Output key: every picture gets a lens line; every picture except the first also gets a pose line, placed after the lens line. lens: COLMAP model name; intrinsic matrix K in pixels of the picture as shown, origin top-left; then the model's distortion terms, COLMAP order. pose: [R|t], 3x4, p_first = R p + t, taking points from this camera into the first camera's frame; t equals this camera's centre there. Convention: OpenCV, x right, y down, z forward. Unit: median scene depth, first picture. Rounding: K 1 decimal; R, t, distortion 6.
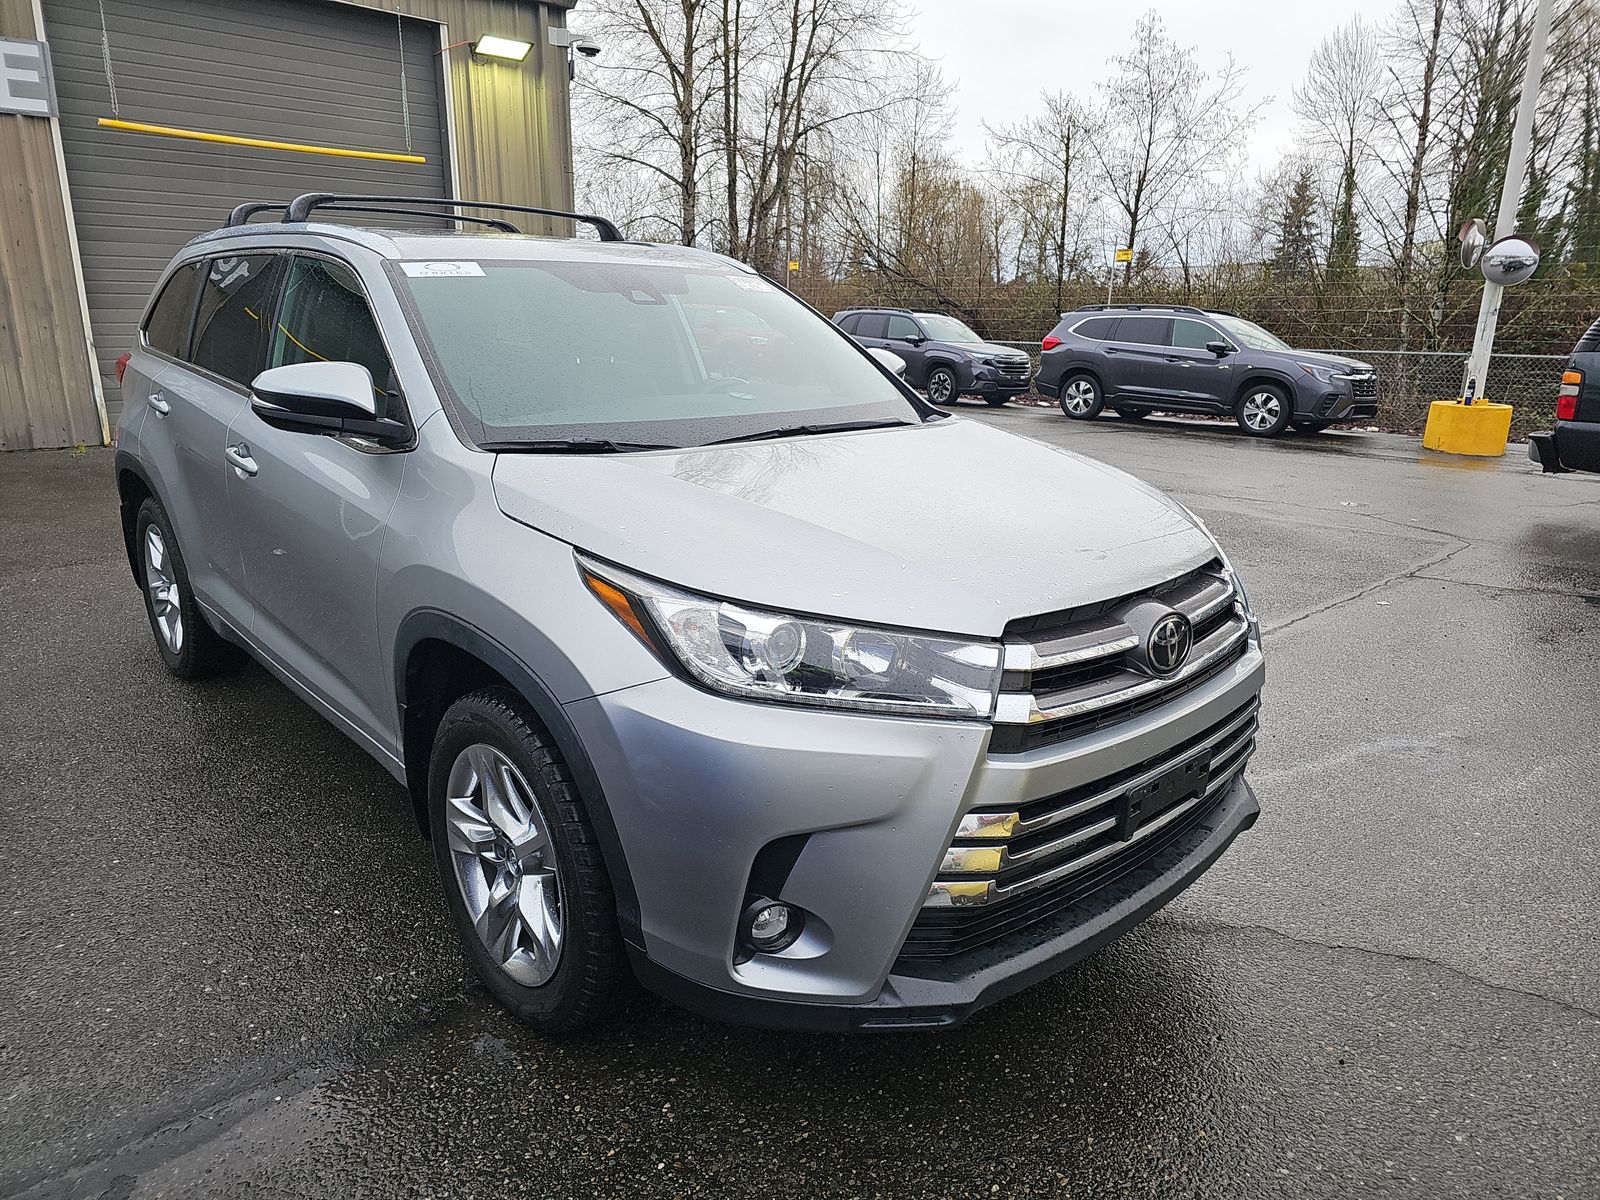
lens RADIAL K [[1051.6, 0, 800.0], [0, 1051.6, 600.0], [0, 0, 1]] dist [0.003990, 0.000893]
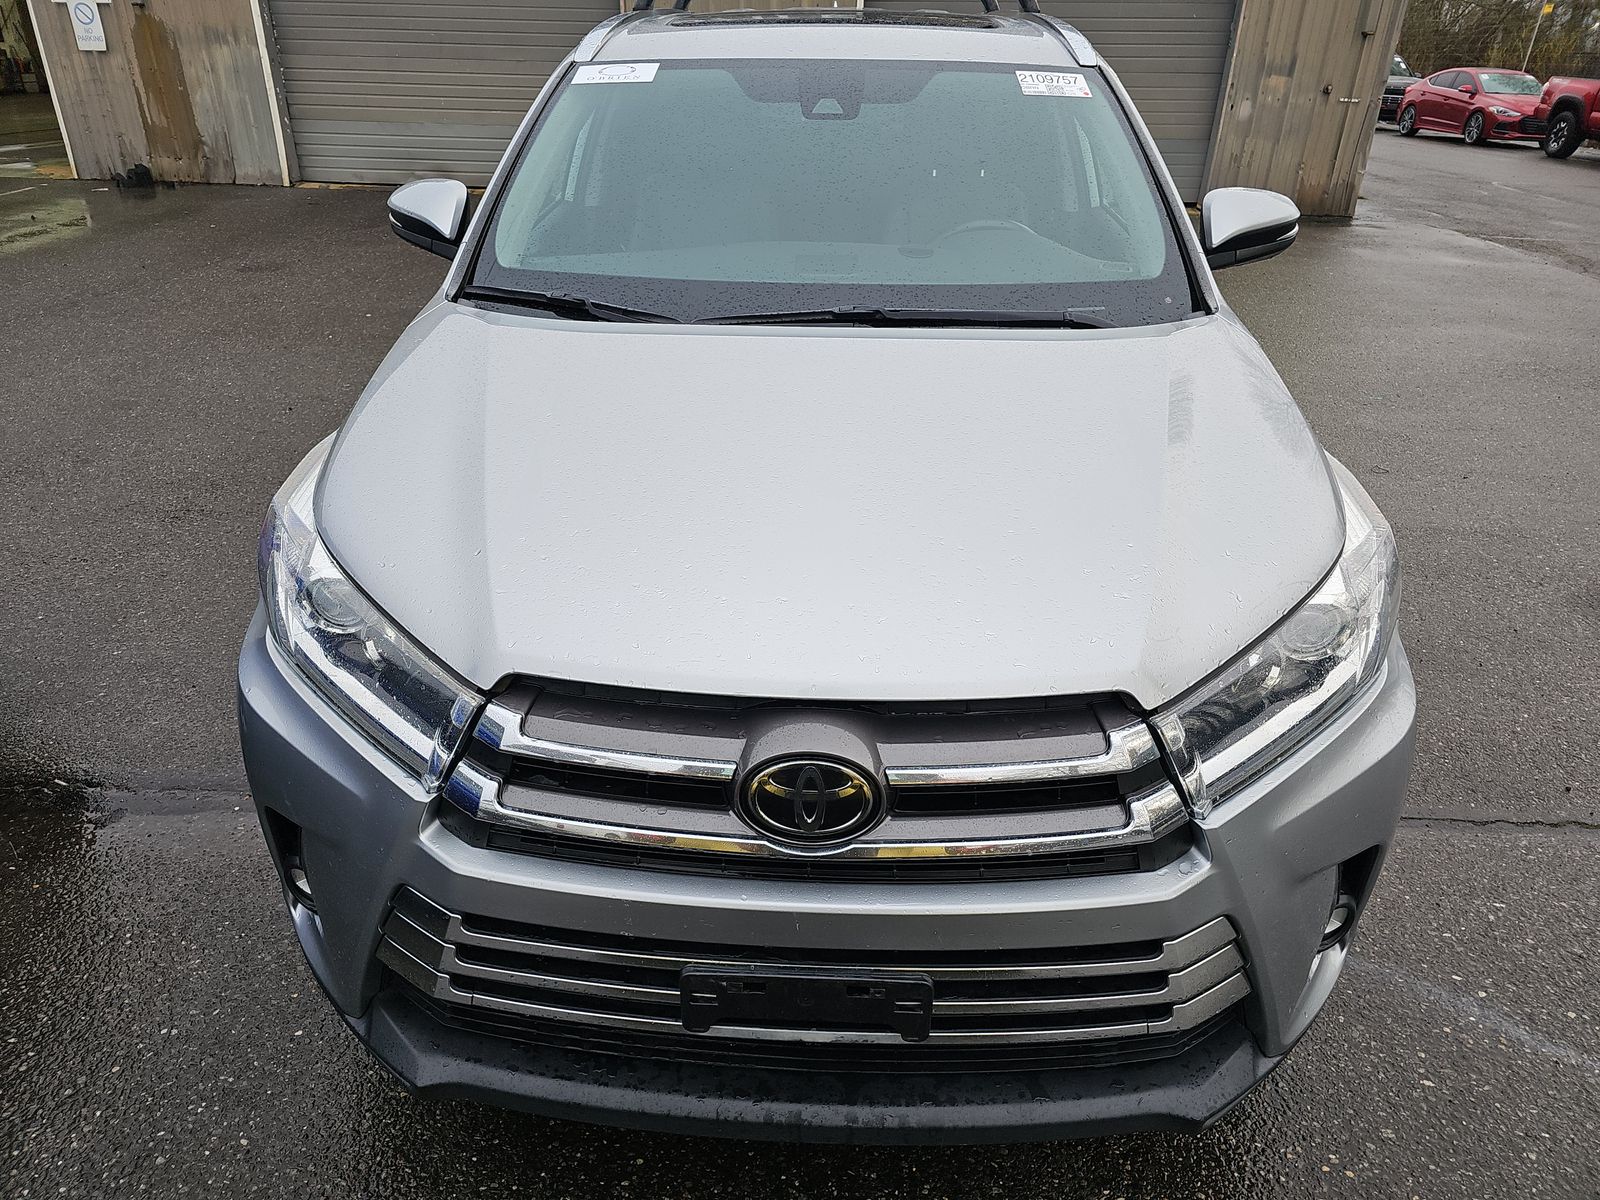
lens RADIAL K [[1051.6, 0, 800.0], [0, 1051.6, 600.0], [0, 0, 1]] dist [0.003990, 0.000893]
pose [[0.713273, 0.323563, -0.621730, 0.708037], [-0.188969, 0.942992, 0.273963, -0.237584], [0.674931, -0.077923, 0.733755, 0.583505]]
